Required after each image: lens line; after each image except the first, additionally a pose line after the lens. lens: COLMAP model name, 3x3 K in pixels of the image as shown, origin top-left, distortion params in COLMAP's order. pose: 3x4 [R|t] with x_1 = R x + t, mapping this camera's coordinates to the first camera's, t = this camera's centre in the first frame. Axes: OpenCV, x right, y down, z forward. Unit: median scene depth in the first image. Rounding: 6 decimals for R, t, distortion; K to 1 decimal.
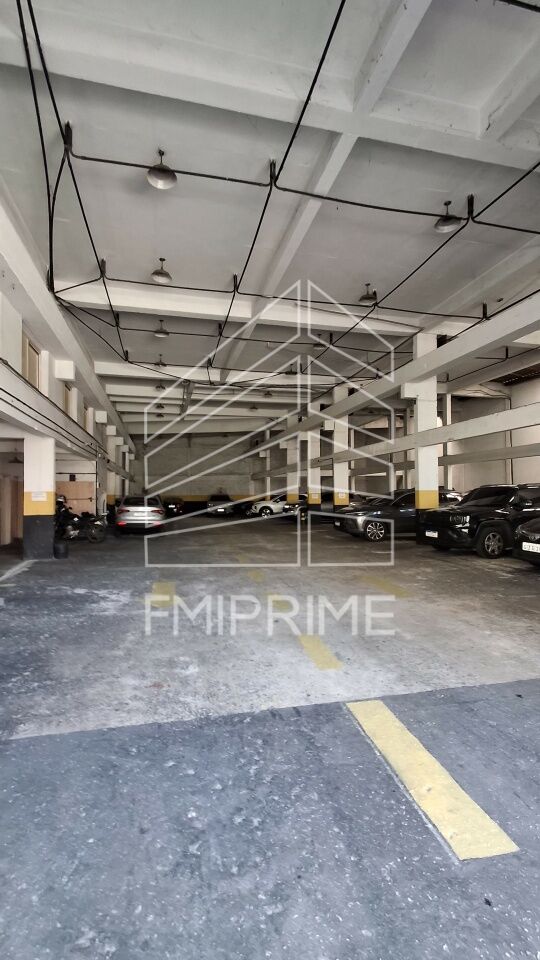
lens RADIAL K [[438.6, 0, 276.2], [0, 438.6, 482.7], [0, 0, 1]] dist [0.005105, -0.005011]
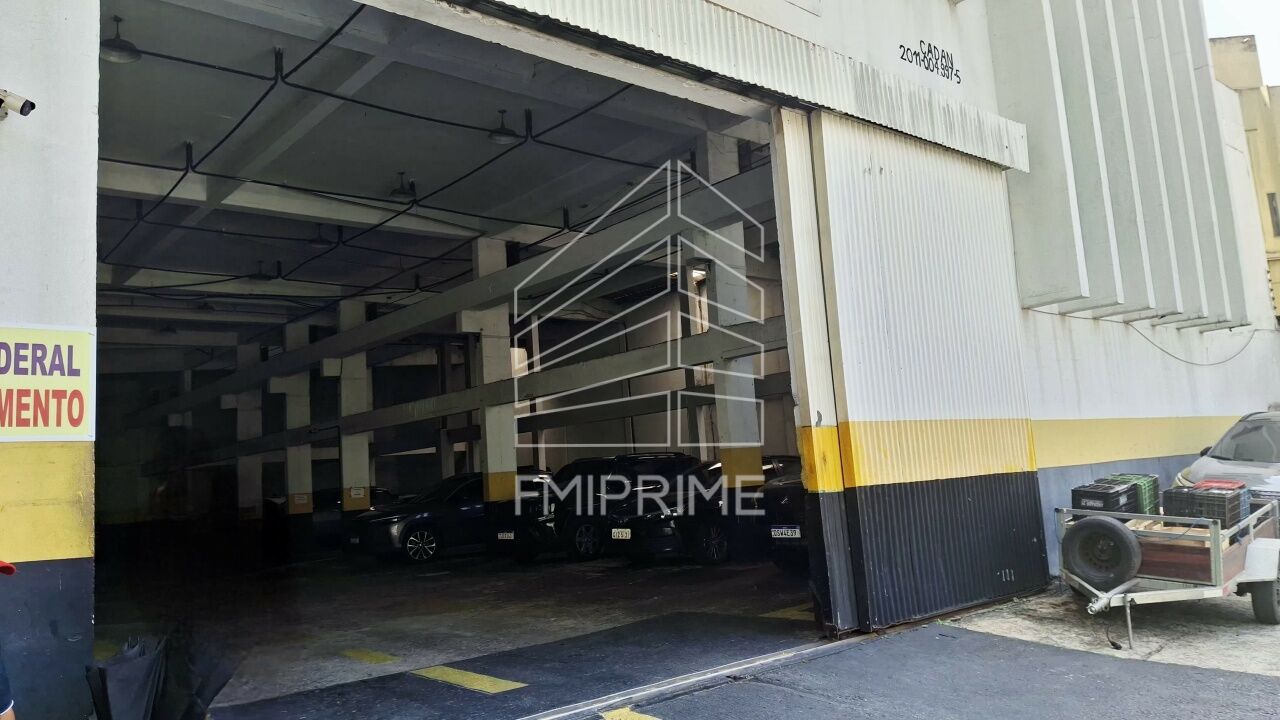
lens RADIAL K [[938.8, 0, 667.3], [0, 938.8, 362.4], [0, 0, 1]] dist [0.071334, -0.129924]
pose [[0.882965, 0.001453, 0.469437, -0.100287], [0.051544, 0.993649, -0.100024, 0.007572], [-0.466601, 0.112515, 0.877282, -0.385194]]
